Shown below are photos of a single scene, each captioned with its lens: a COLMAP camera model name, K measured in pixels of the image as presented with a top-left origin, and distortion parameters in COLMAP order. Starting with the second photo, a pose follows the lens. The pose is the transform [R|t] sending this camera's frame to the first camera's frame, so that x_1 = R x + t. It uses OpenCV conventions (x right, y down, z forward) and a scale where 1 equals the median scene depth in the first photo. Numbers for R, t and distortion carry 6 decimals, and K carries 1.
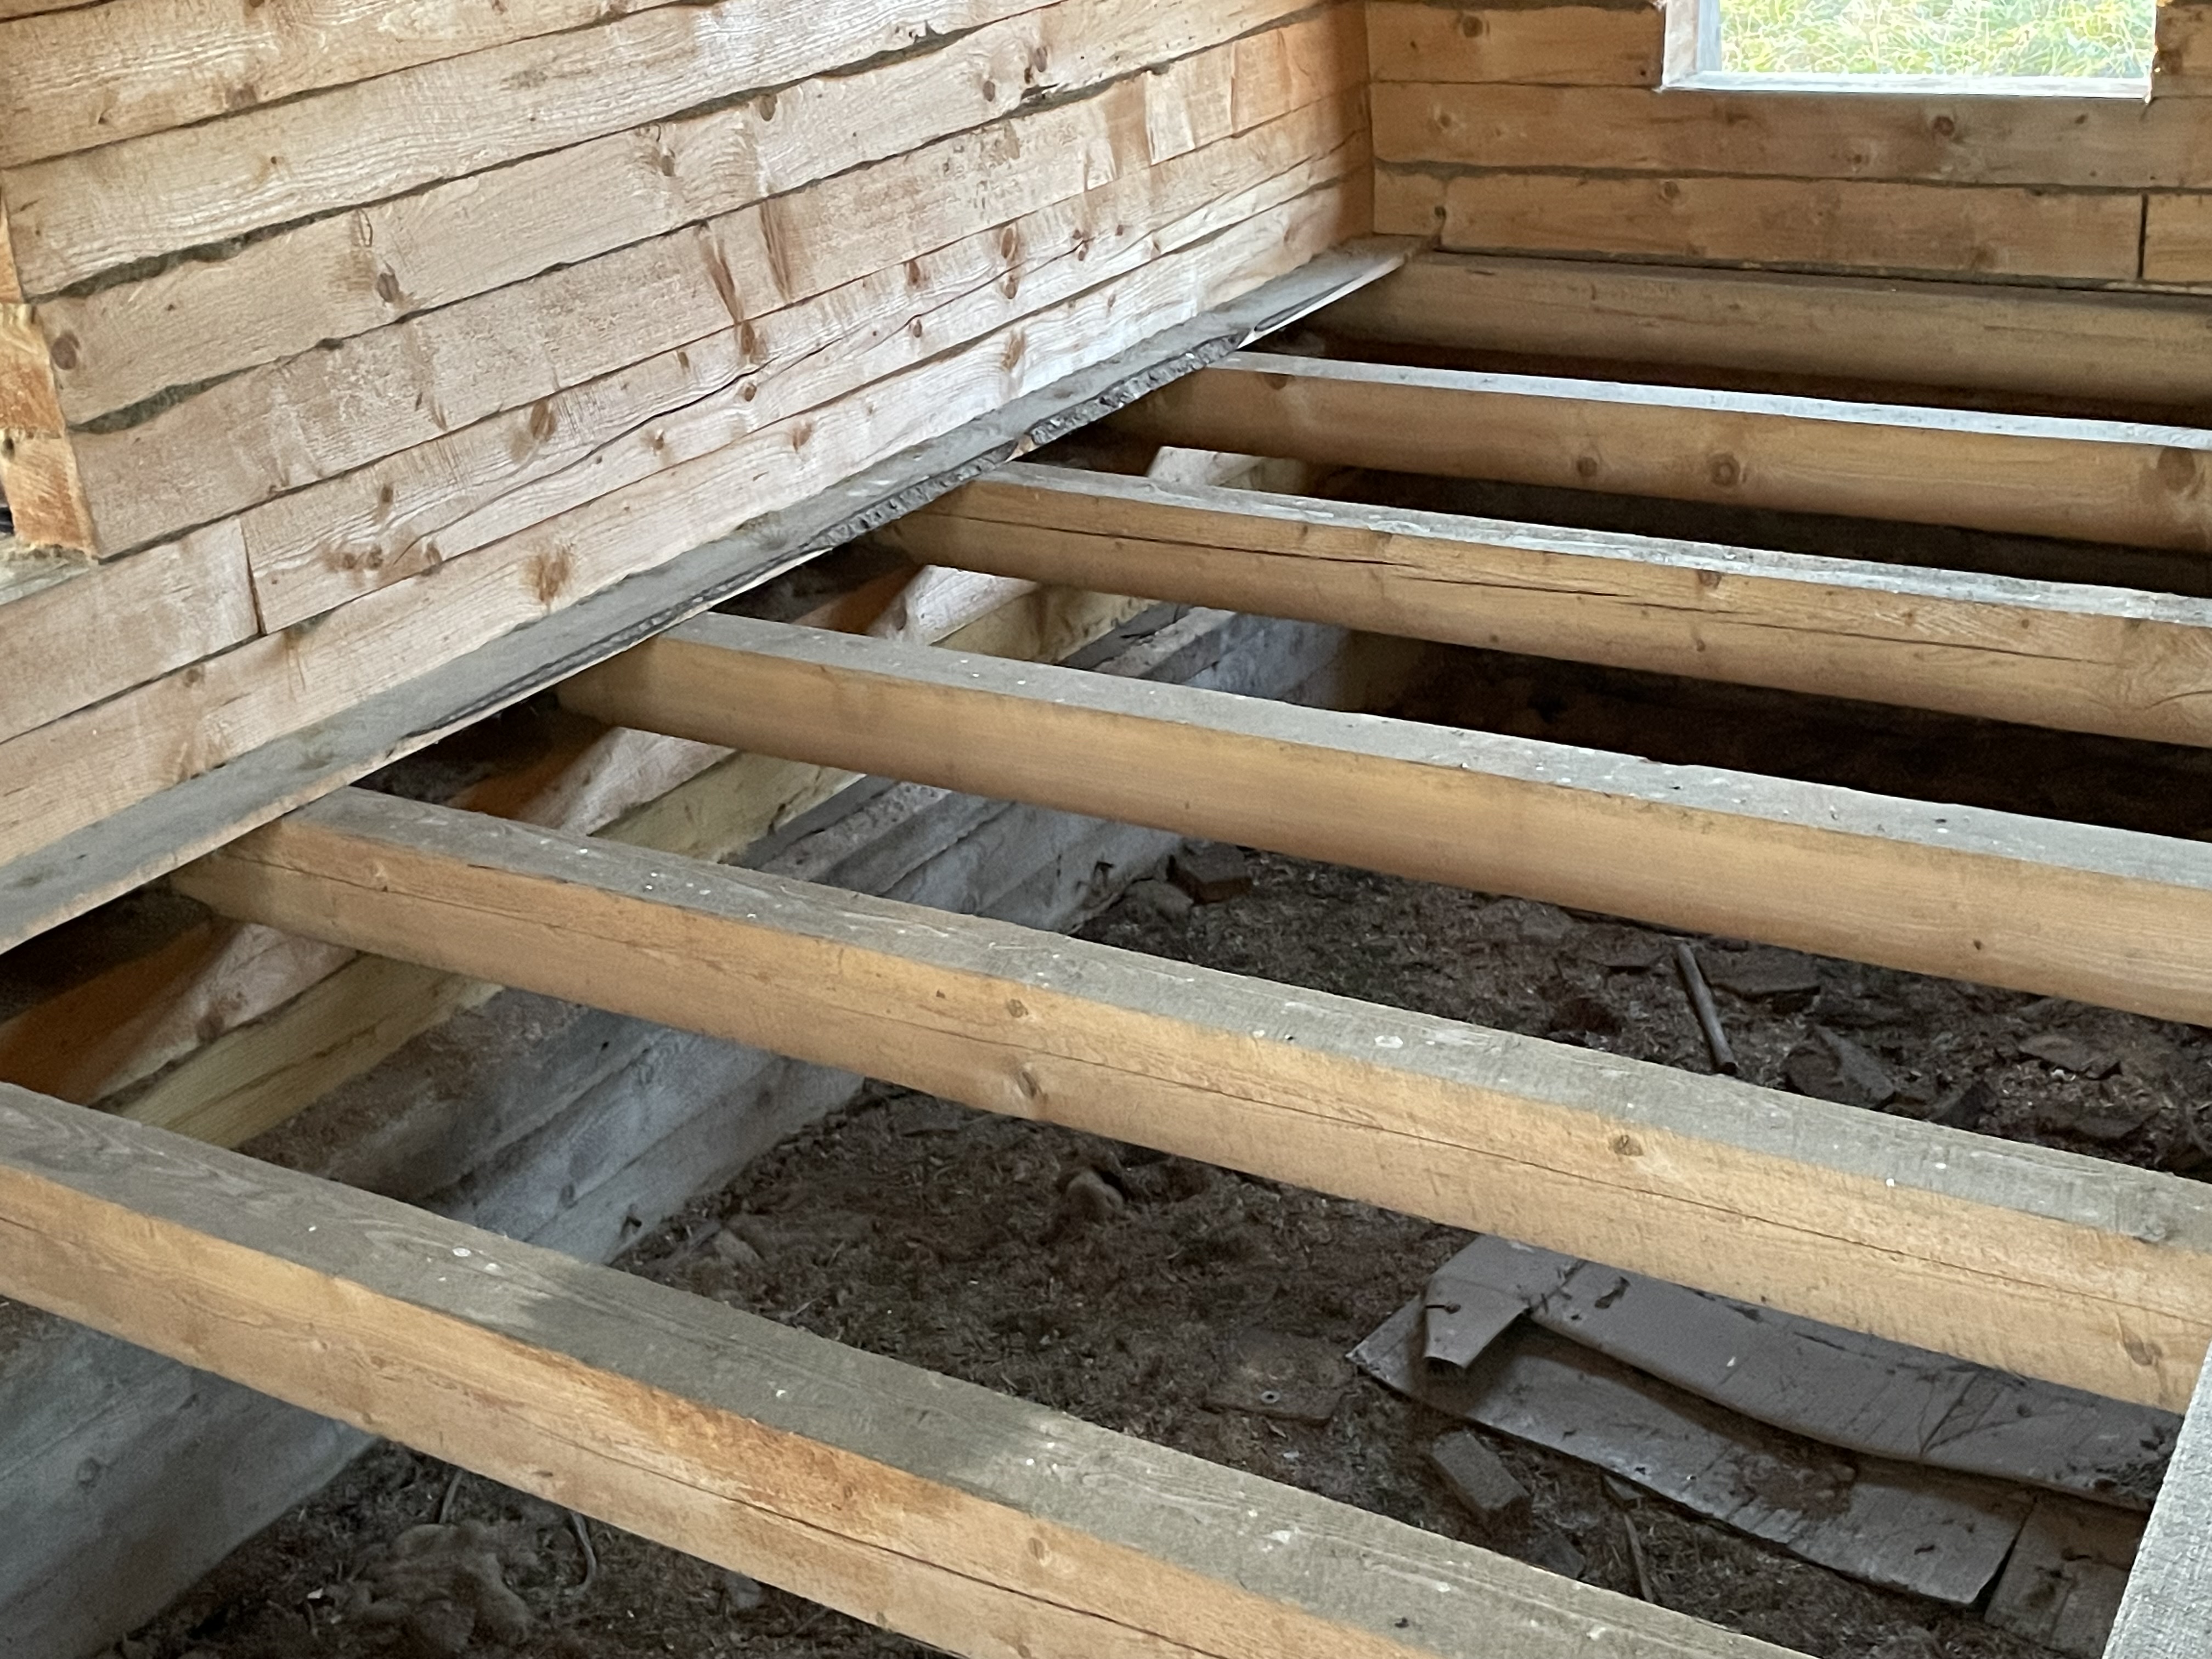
lens RADIAL K [[2872.5, 0, 1100.0], [0, 2872.5, 826.1], [0, 0, 1]] dist [0.088239, 0.000000]
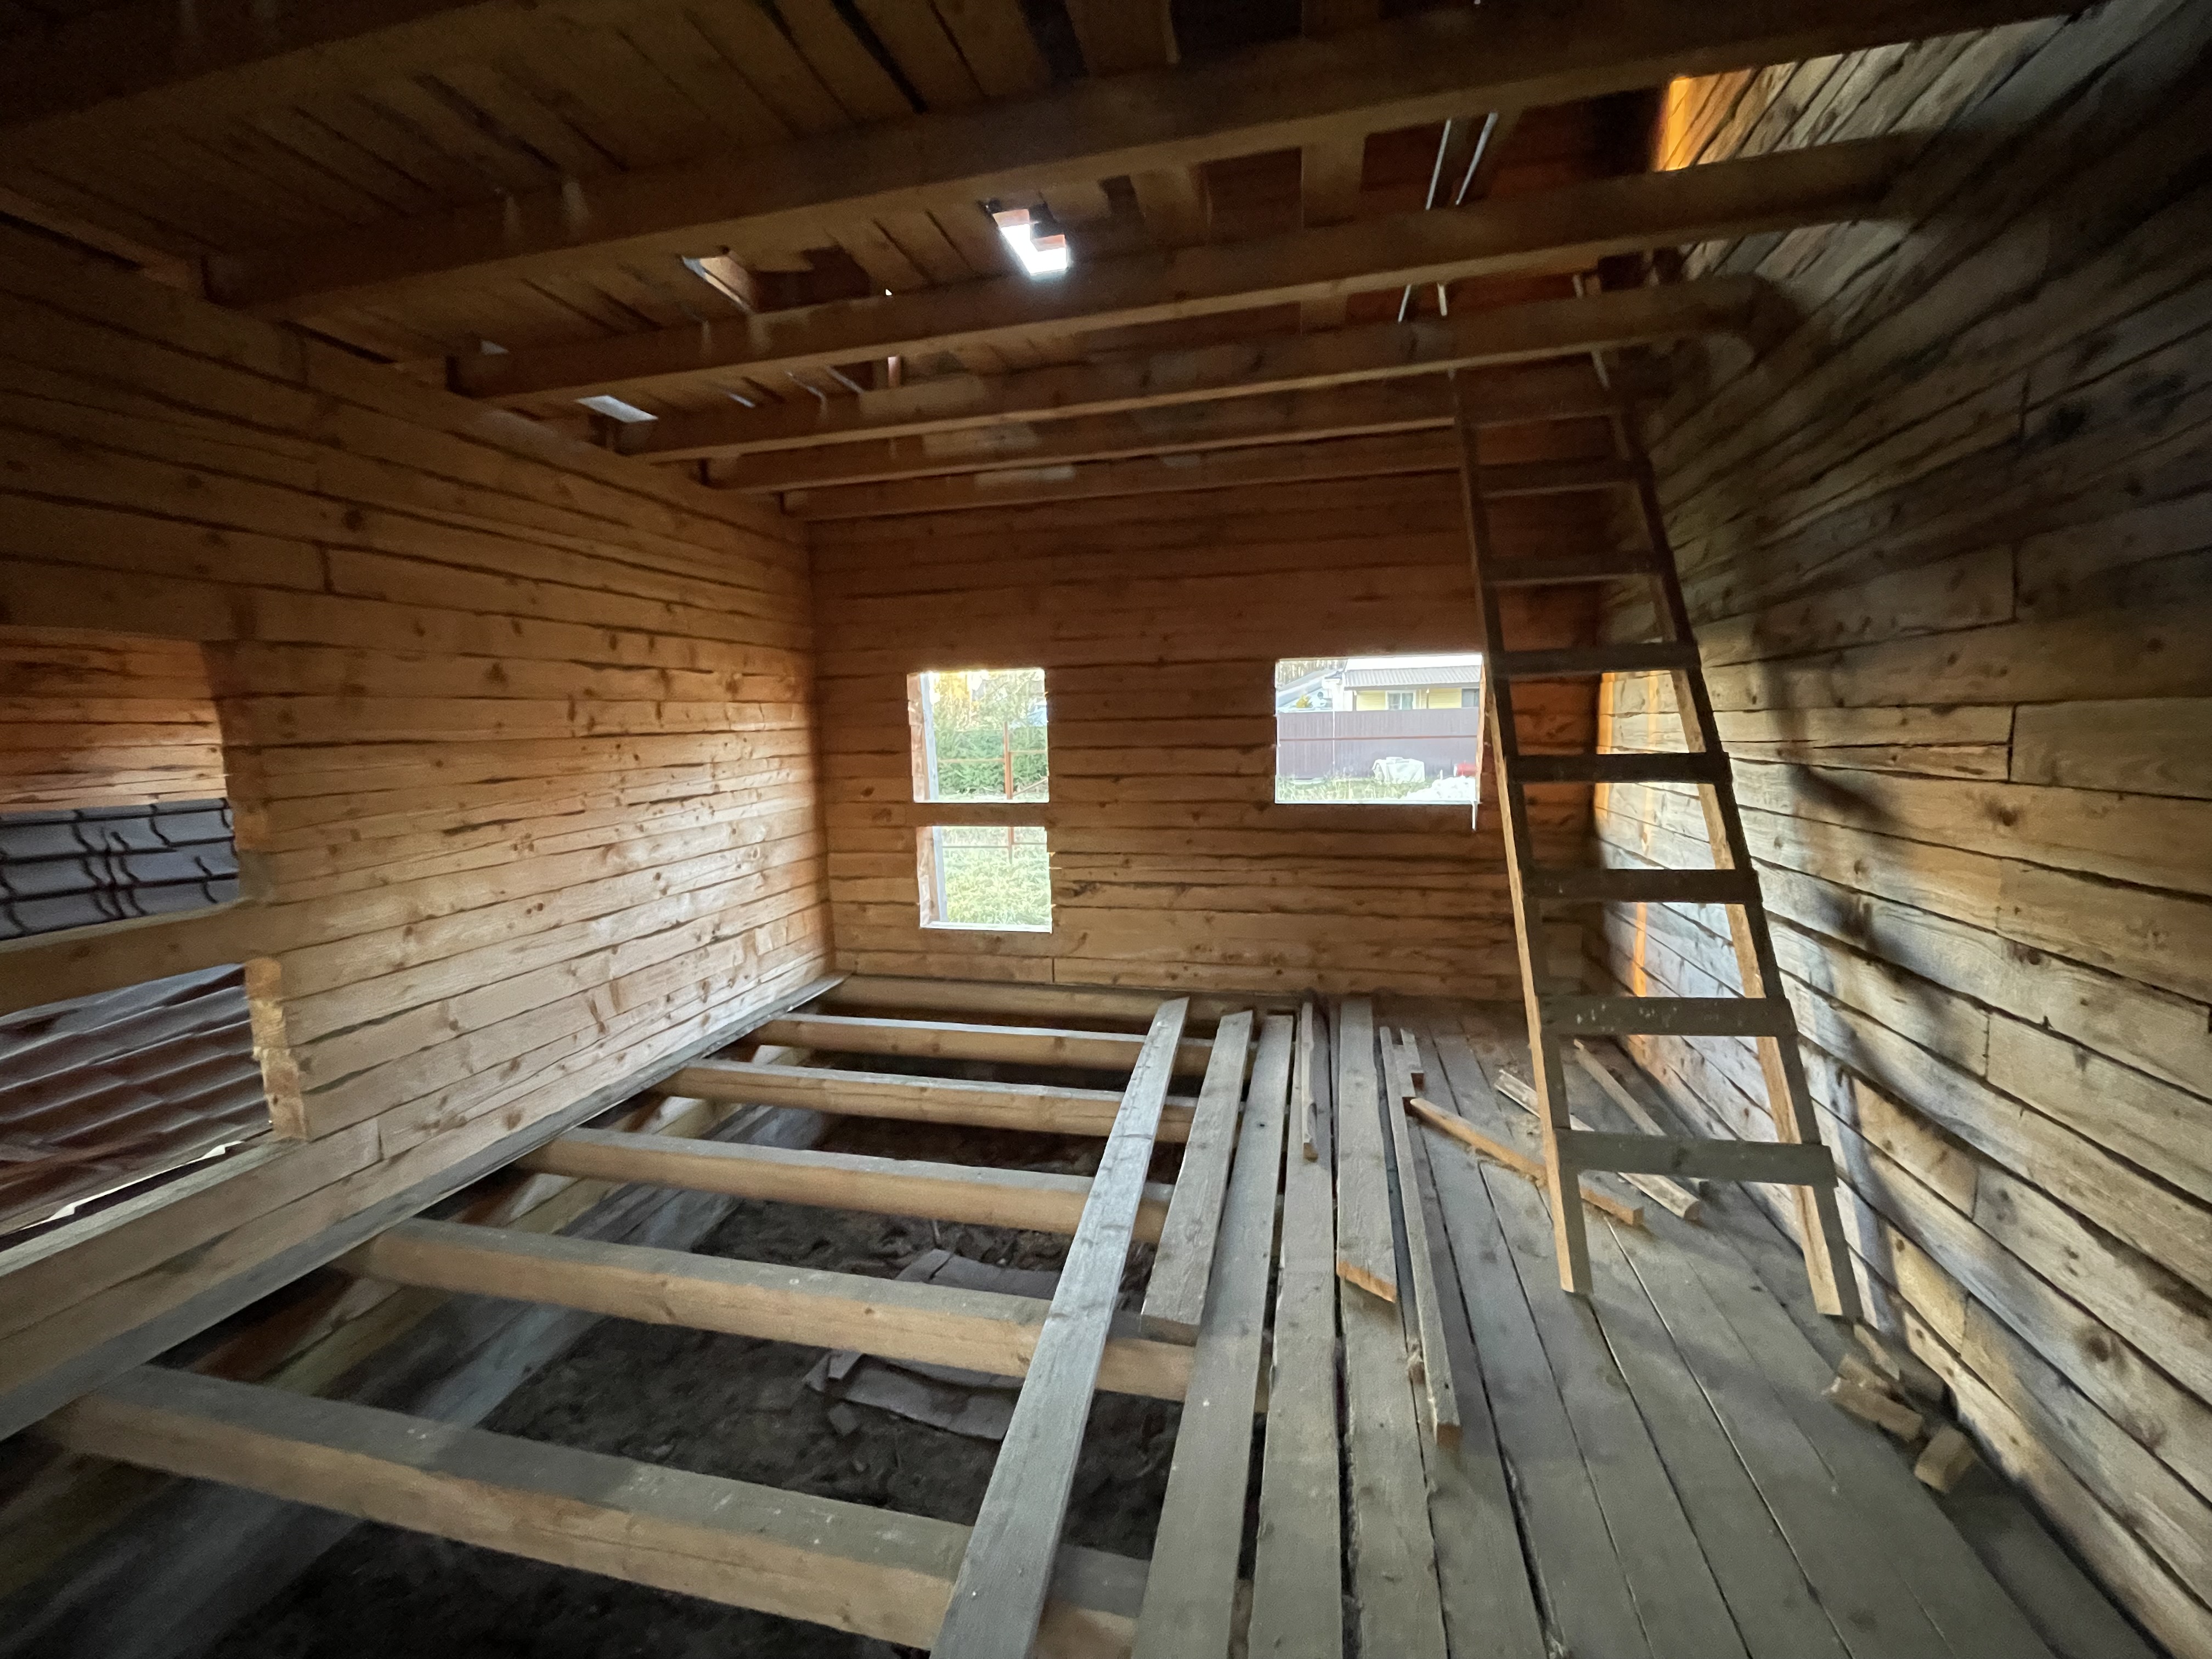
lens RADIAL K [[889.0, 0, 1121.2], [0, 889.0, 839.8], [0, 0, 1]] dist [-0.001187, 0.000141]
pose [[0.939195, 0.005574, 0.343338, 0.070615], [0.093640, 0.957815, -0.271702, -0.059153], [-0.330369, 0.287332, 0.899053, -0.062143]]
